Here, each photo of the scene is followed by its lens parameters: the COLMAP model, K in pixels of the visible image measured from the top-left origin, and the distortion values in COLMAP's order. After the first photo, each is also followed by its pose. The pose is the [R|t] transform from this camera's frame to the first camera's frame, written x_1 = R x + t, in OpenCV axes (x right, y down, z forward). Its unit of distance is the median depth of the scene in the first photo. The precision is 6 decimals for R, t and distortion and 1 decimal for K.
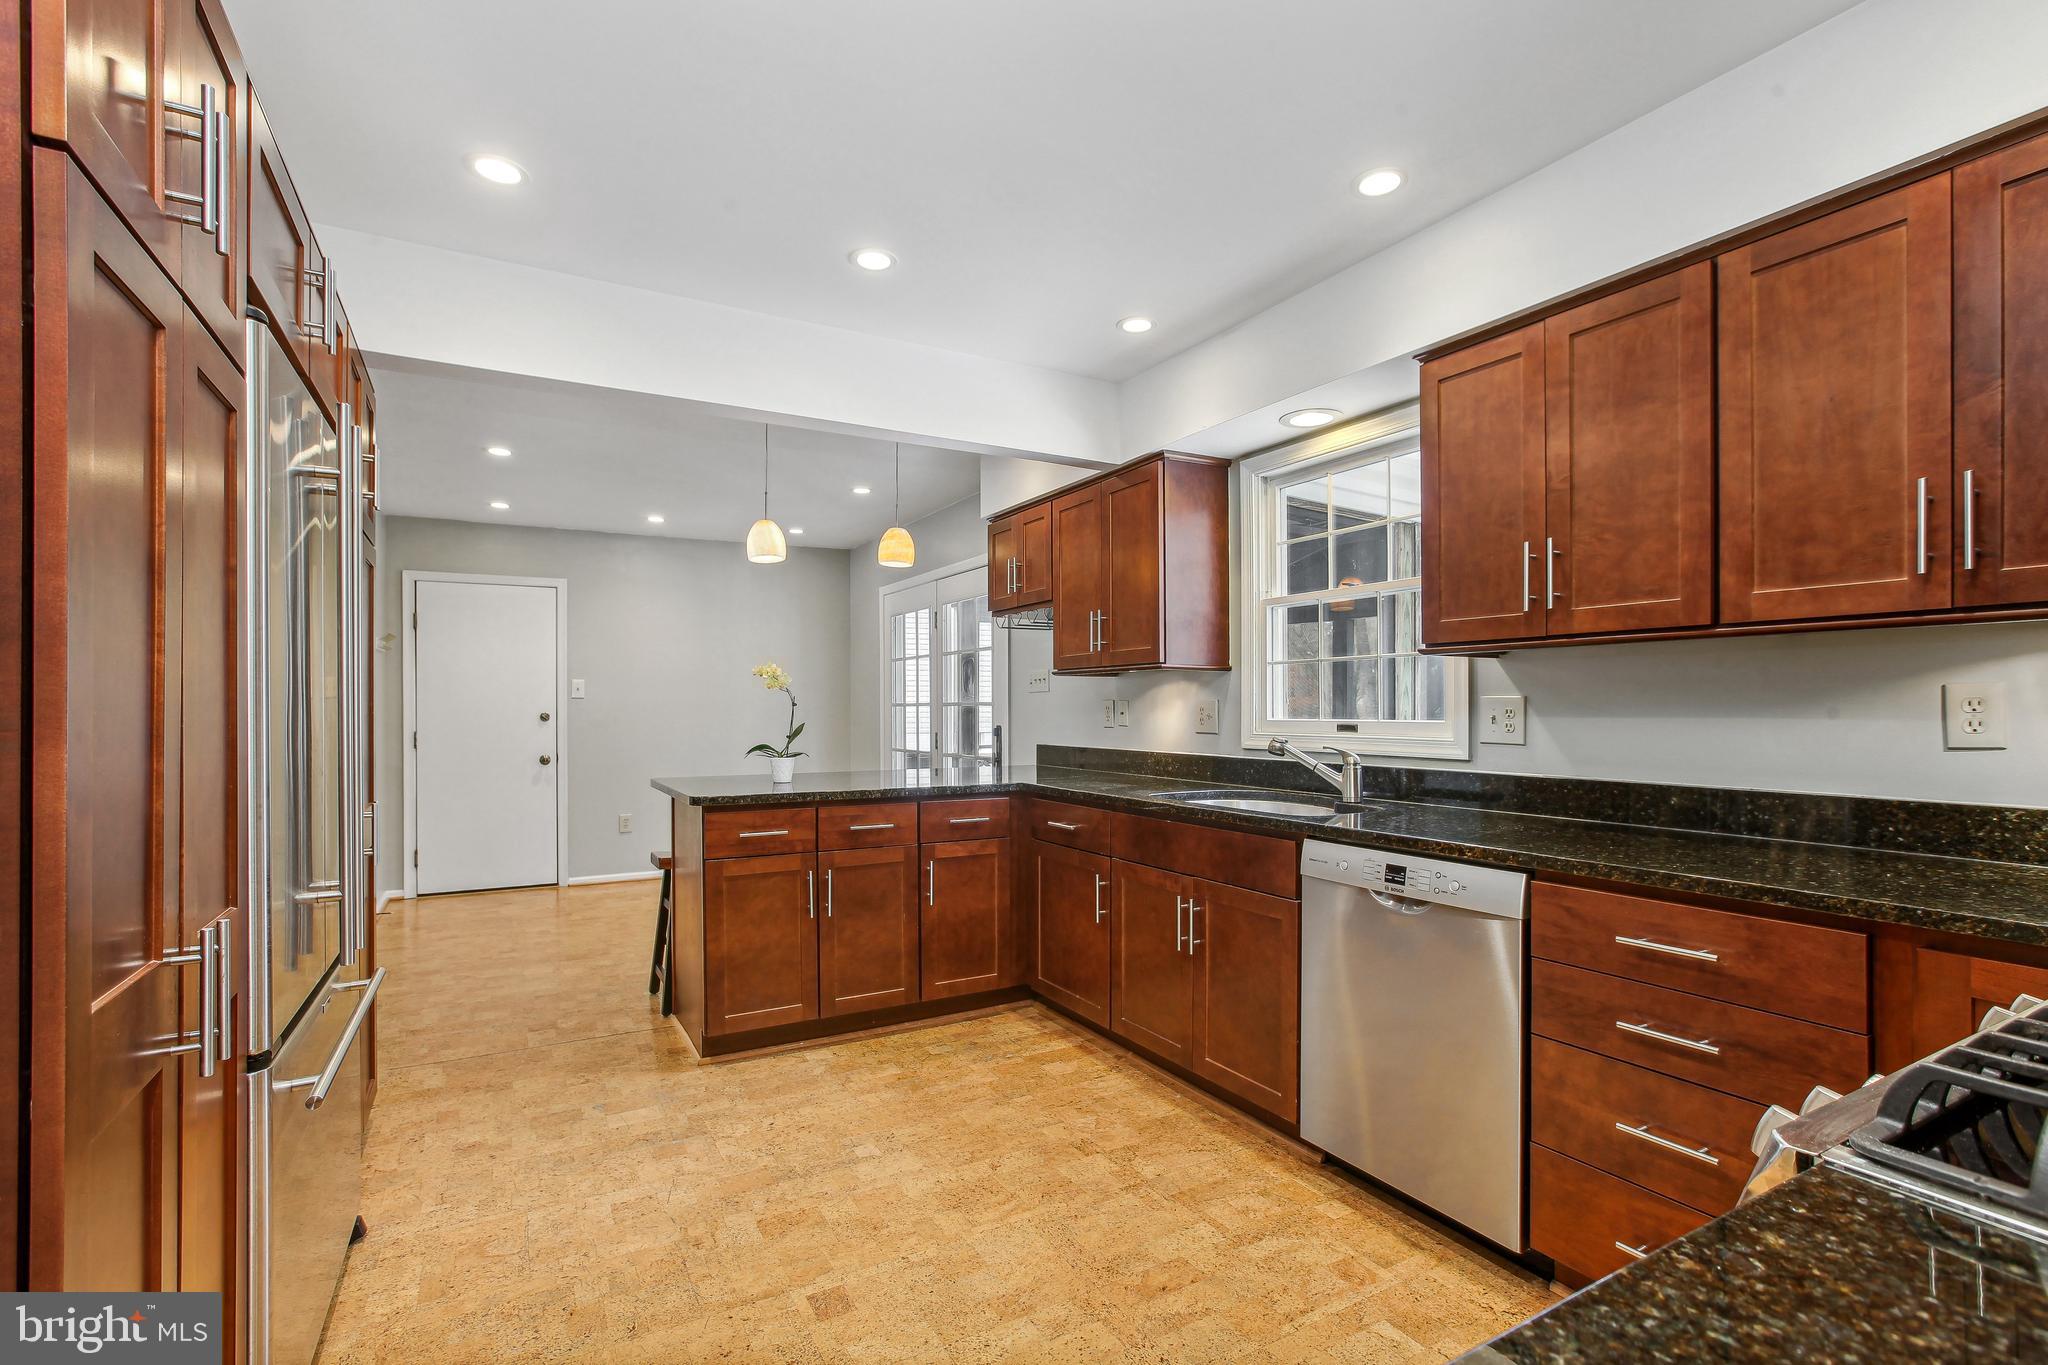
lens RADIAL K [[921.8, 0, 1021.1], [0, 921.8, 700.2], [0, 0, 1]] dist [-0.016768, 0.000653]
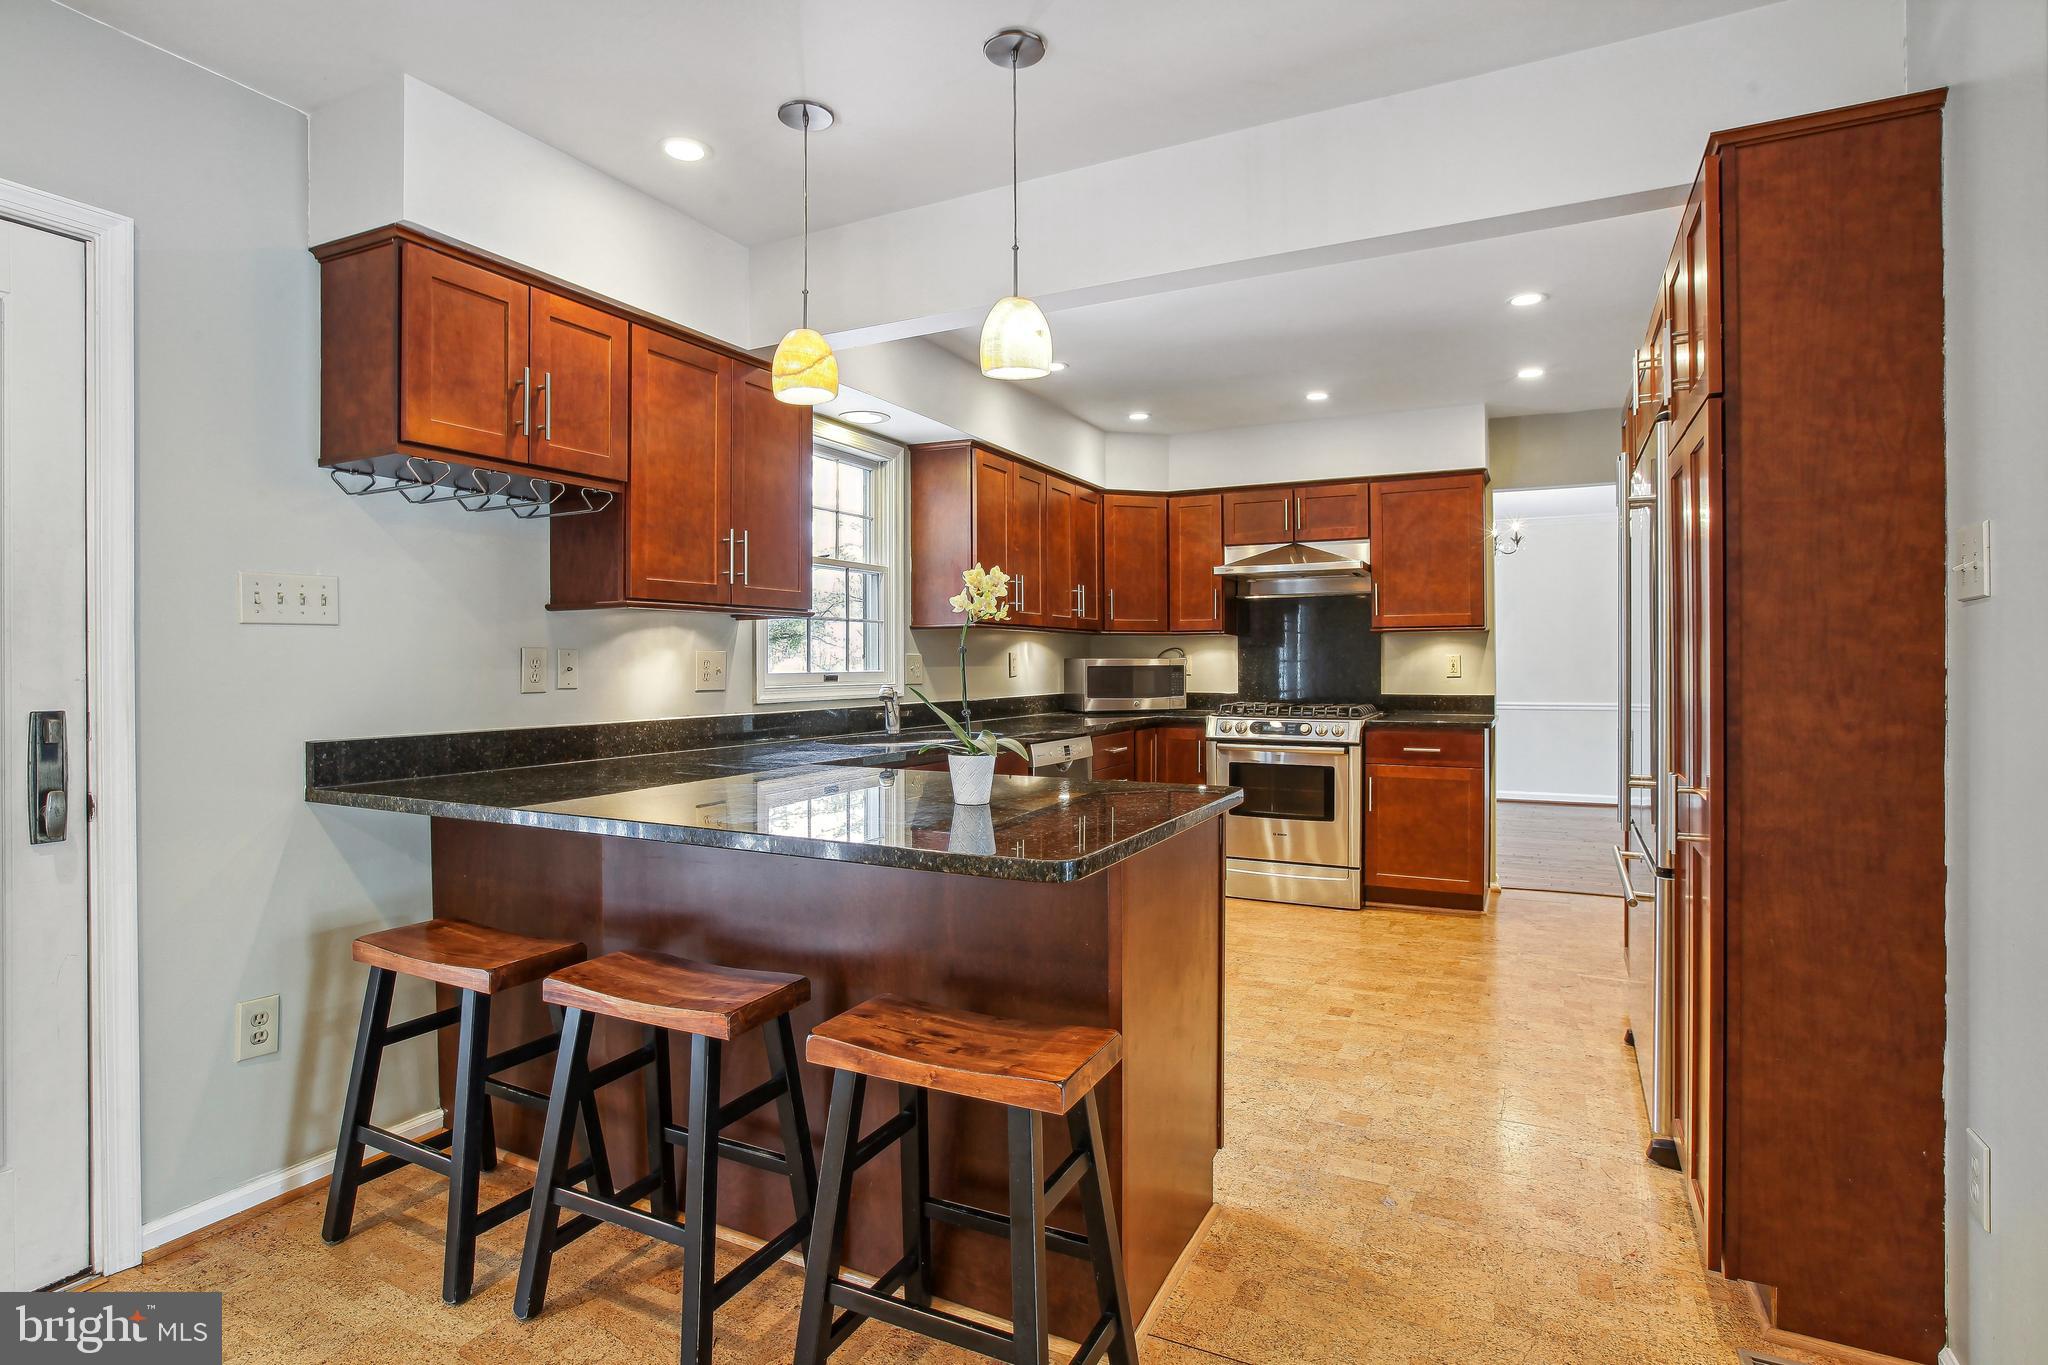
lens RADIAL K [[1039.1, 0, 1026.3], [0, 1039.1, 668.3], [0, 0, 1]] dist [-0.003981, -0.001456]
pose [[-0.554032, -0.001606, 0.832494, -1.129500], [-0.004709, 0.999988, -0.001205, 0.022391], [-0.832482, -0.004588, -0.554033, 1.941973]]
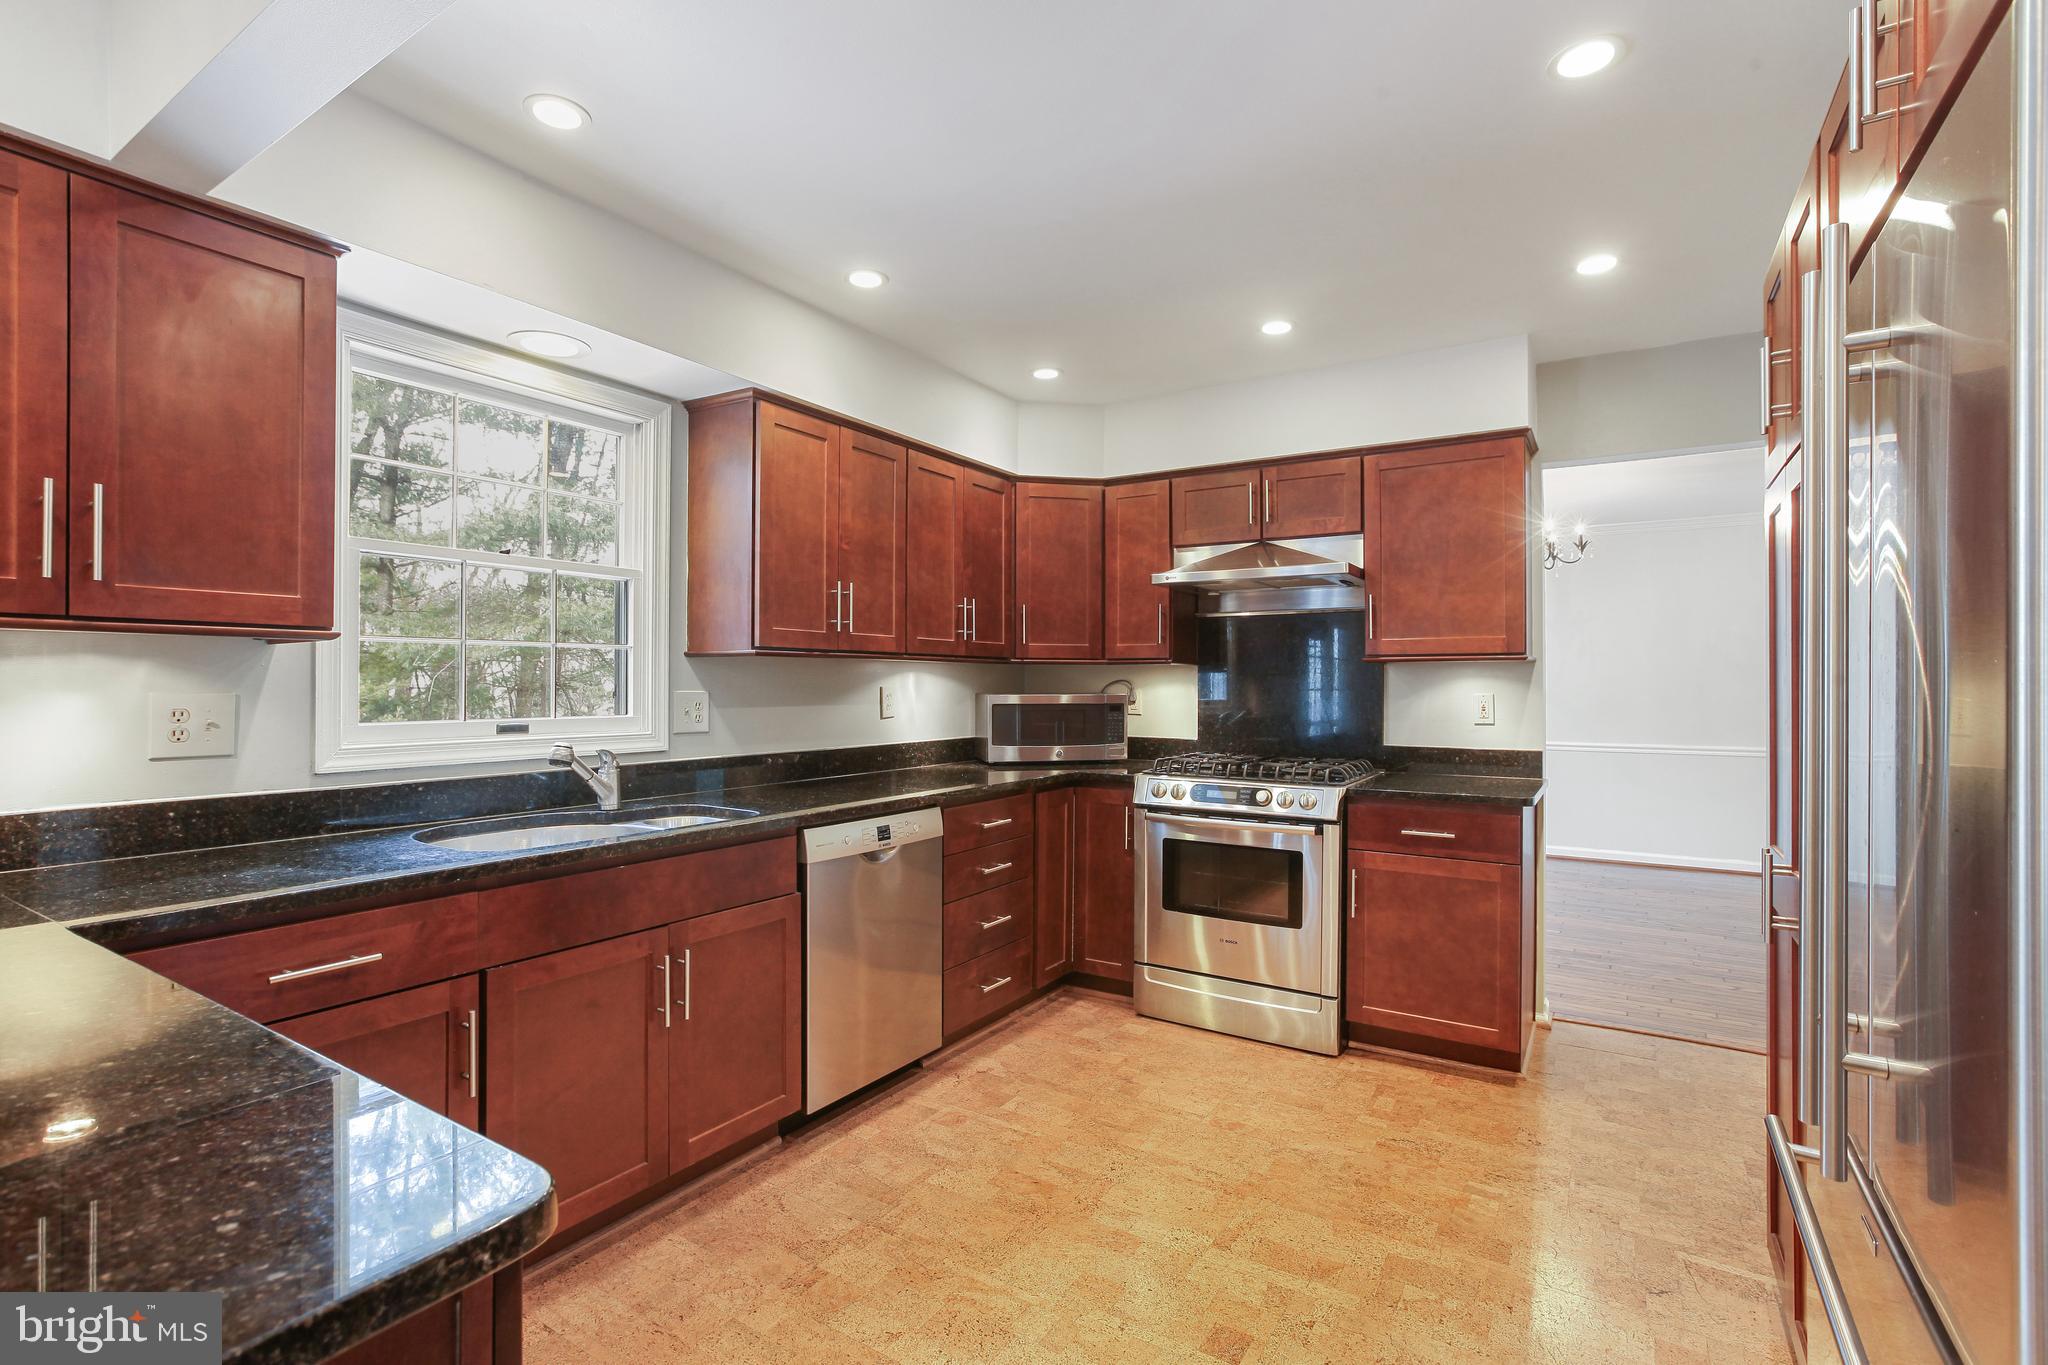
lens RADIAL K [[943.8, 0, 1014.6], [0, 943.8, 685.5], [0, 0, 1]] dist [-0.005008, 0.002762]
pose [[-0.462174, -0.001823, 0.886787, -0.739018], [-0.011066, 0.999932, -0.003712, -0.012444], [-0.886720, -0.011529, -0.462163, 1.259911]]
